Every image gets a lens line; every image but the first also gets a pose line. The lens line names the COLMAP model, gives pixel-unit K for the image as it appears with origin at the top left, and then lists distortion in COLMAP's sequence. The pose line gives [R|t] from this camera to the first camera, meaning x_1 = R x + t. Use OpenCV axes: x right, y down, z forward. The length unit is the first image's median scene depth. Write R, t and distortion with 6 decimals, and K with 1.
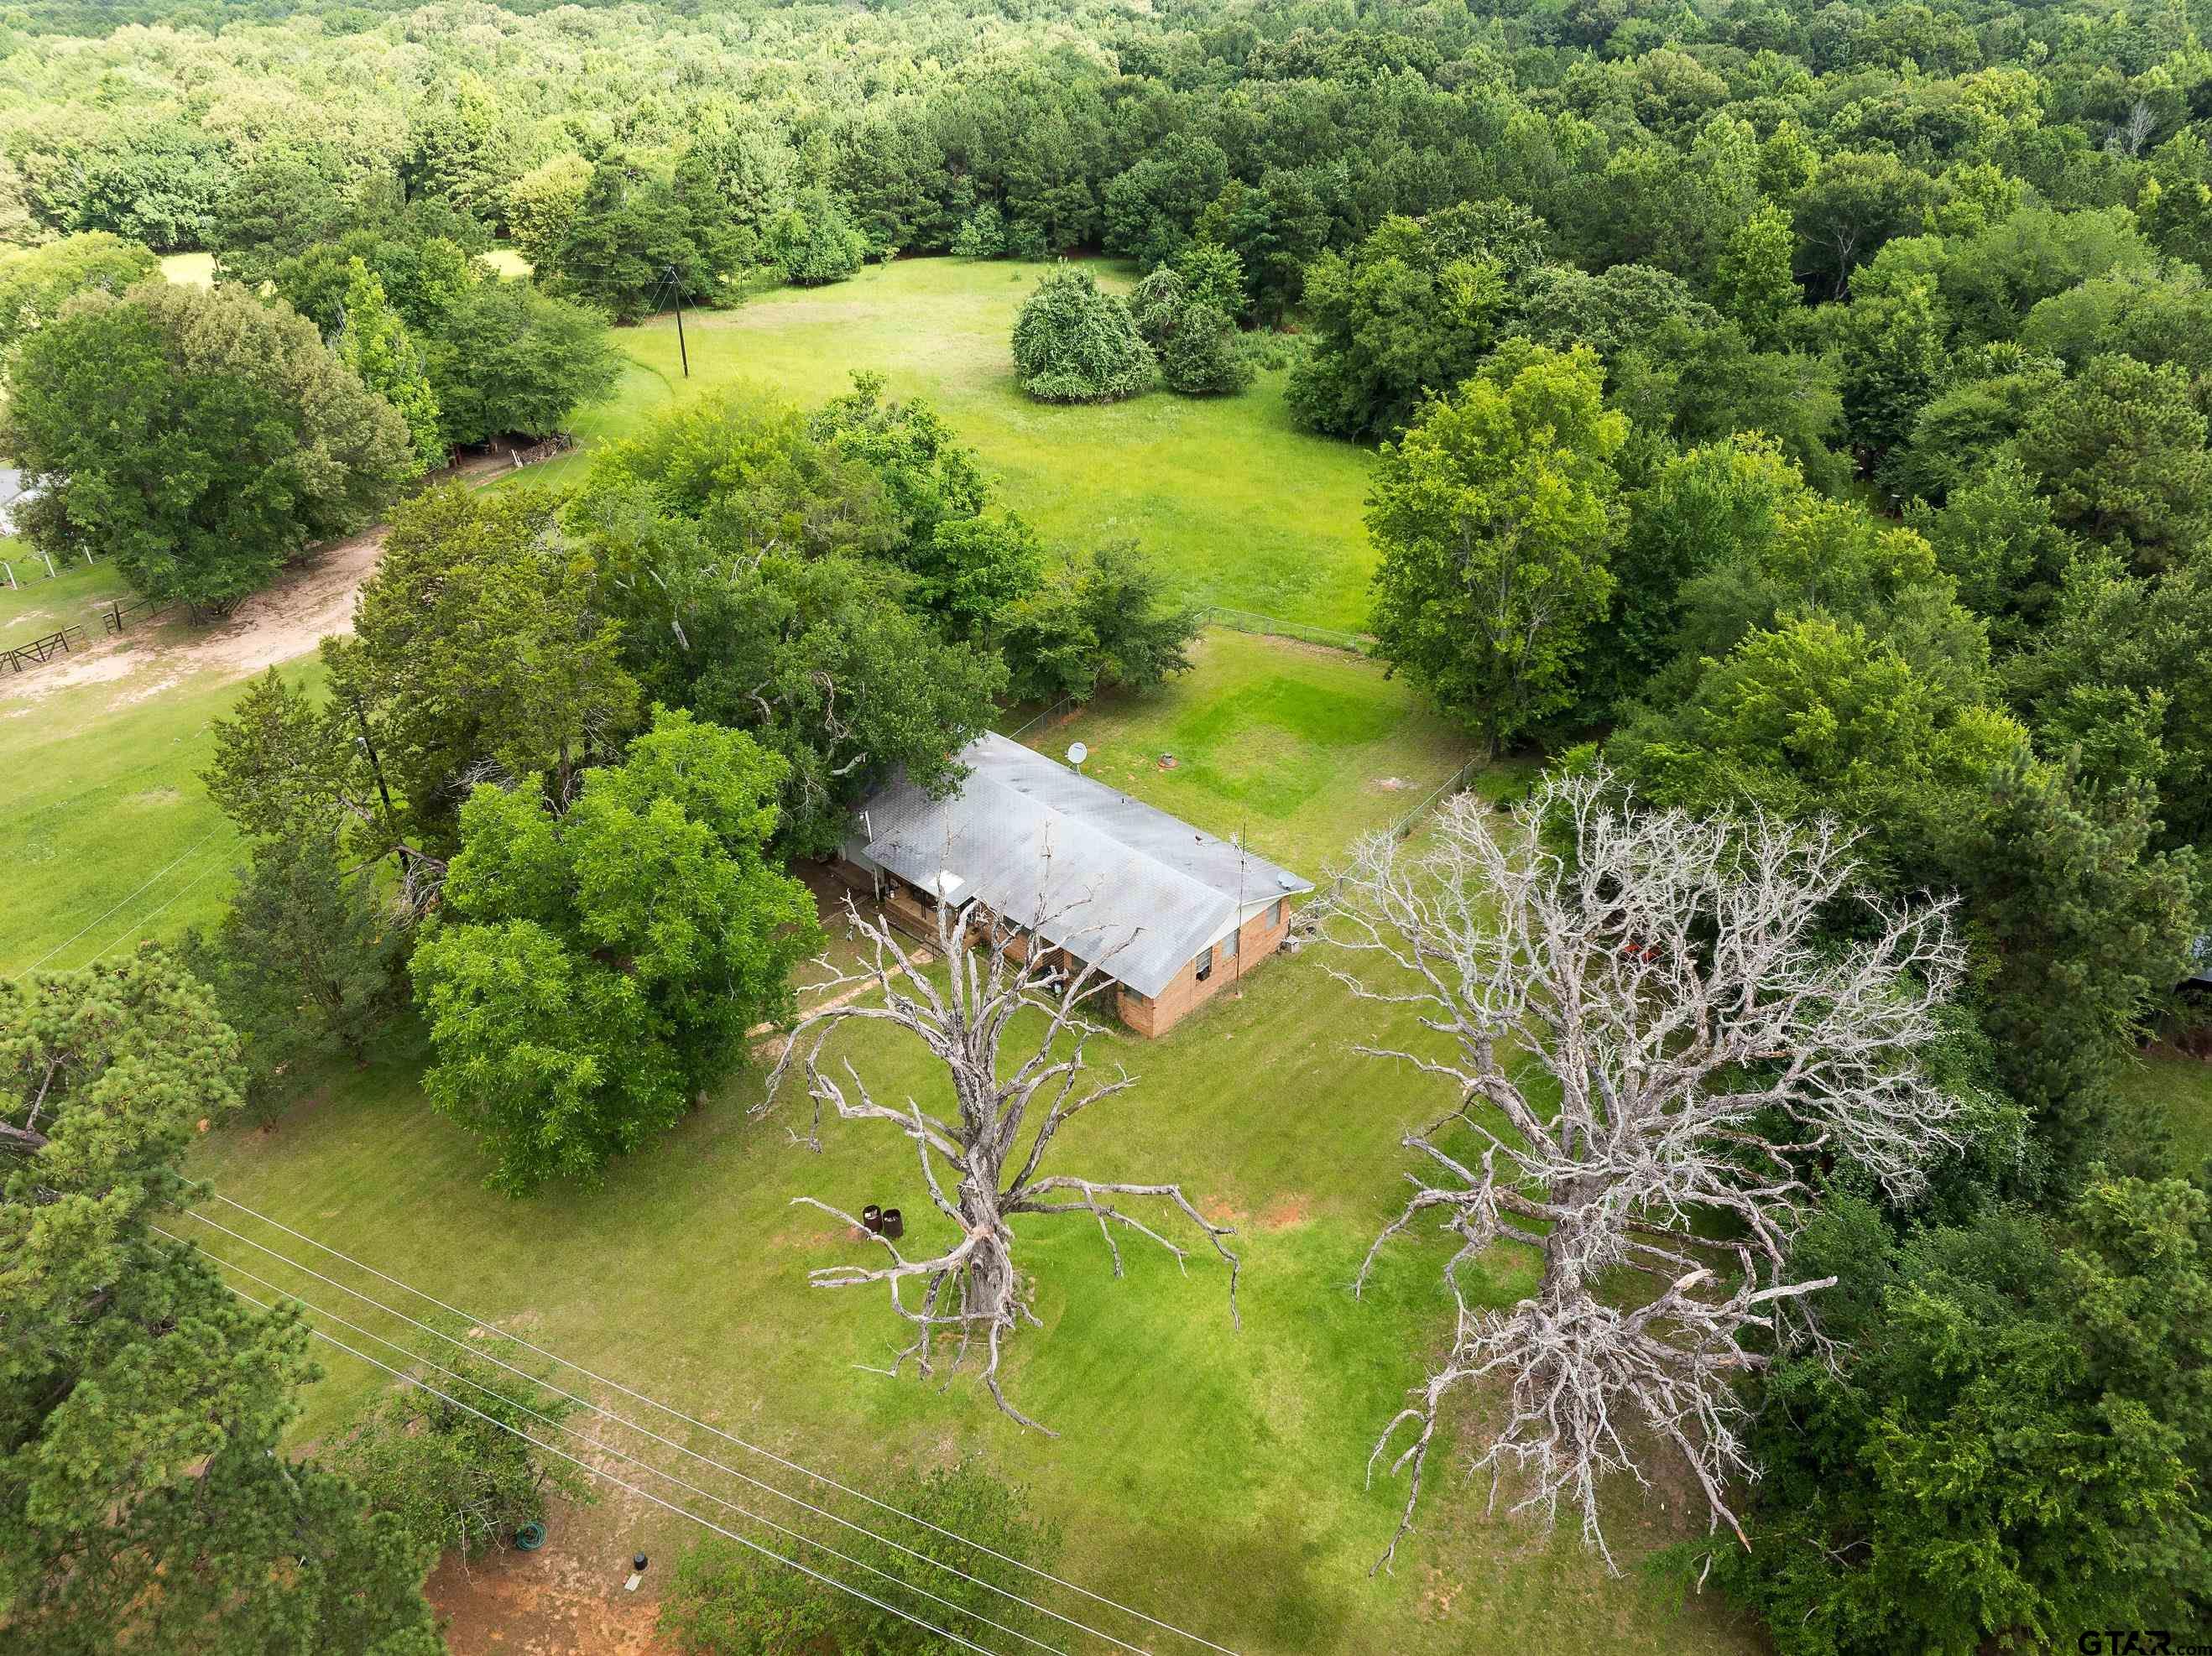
lens RADIAL K [[1545.8, 0, 1106.0], [0, 1545.8, 828.0], [0, 0, 1]] dist [-0.039116, -0.002405]
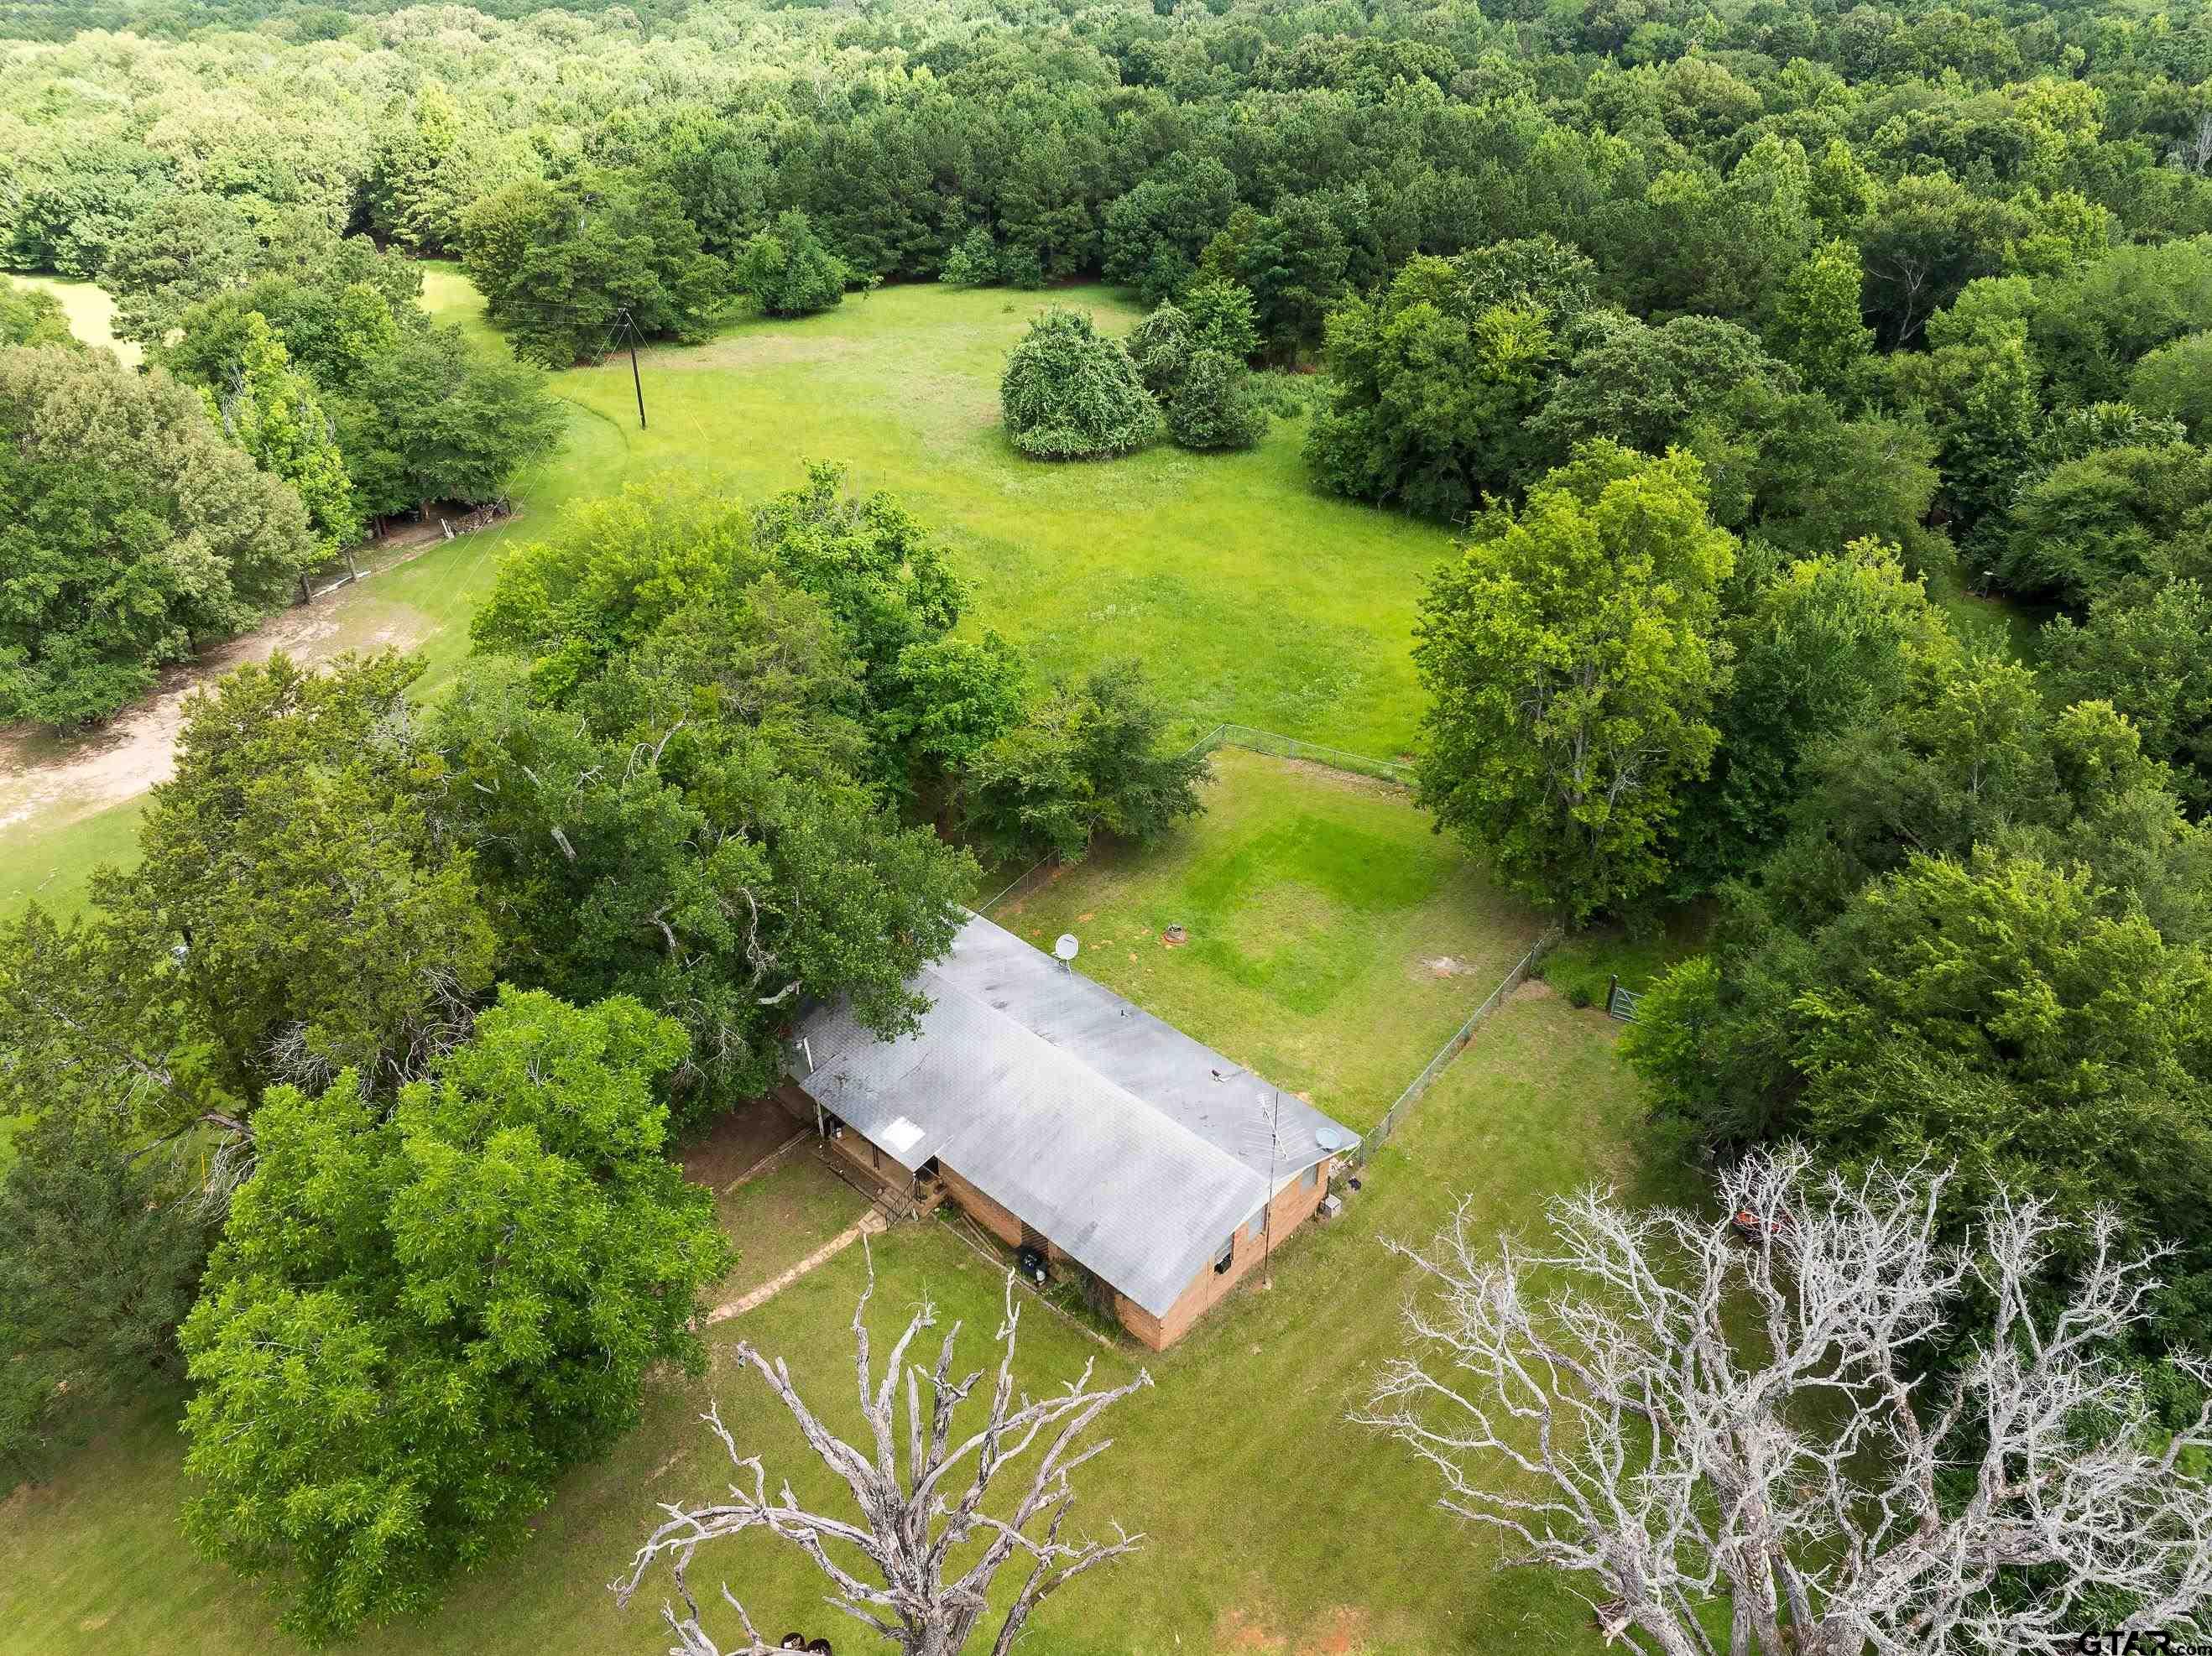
lens RADIAL K [[1542.5, 0, 1106.0], [0, 1542.5, 828.0], [0, 0, 1]] dist [-0.041065, 0.003704]
pose [[1.000000, 0.000133, -0.000760, 0.001651], [-0.000131, 0.999999, 0.001655, -0.065672], [0.000761, -0.001654, 0.999998, 0.103227]]
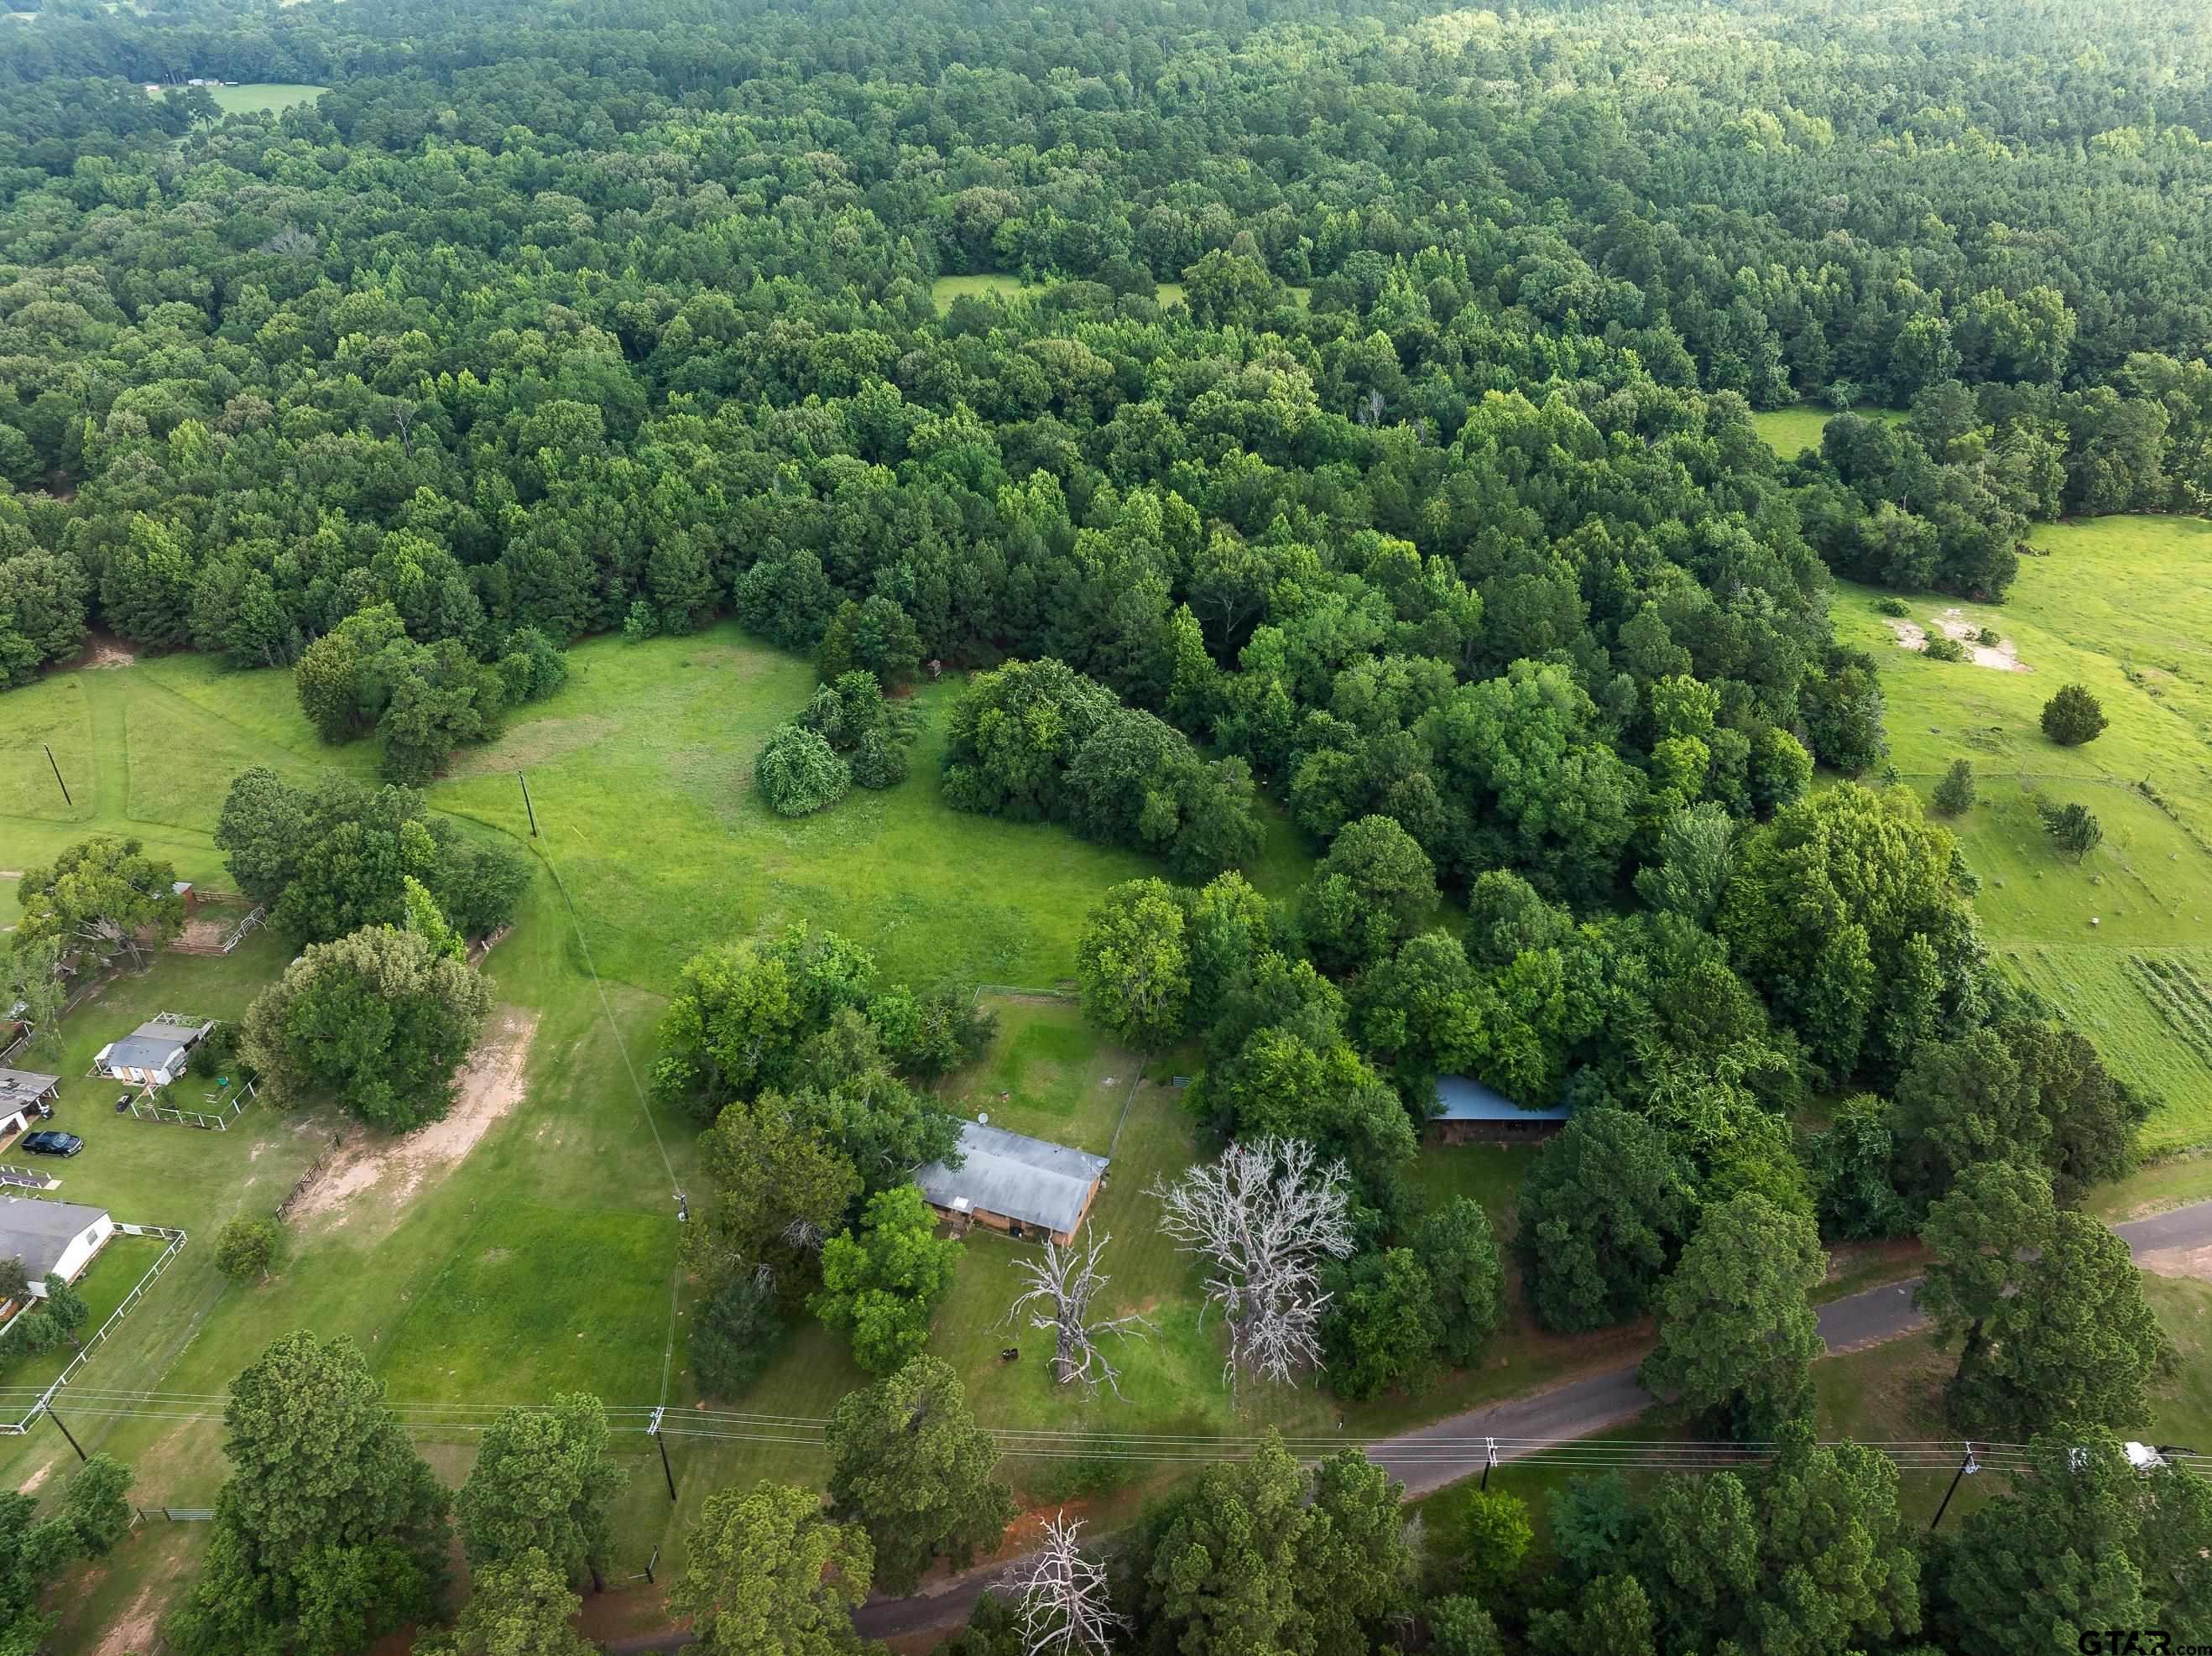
lens RADIAL K [[1545.8, 0, 1106.0], [0, 1545.8, 828.0], [0, 0, 1]] dist [-0.039116, -0.002405]
pose [[0.923629, -0.208871, 0.321376, -0.273258], [0.201757, 0.977851, 0.055686, -0.310086], [-0.325889, 0.013407, 0.945313, -0.649322]]
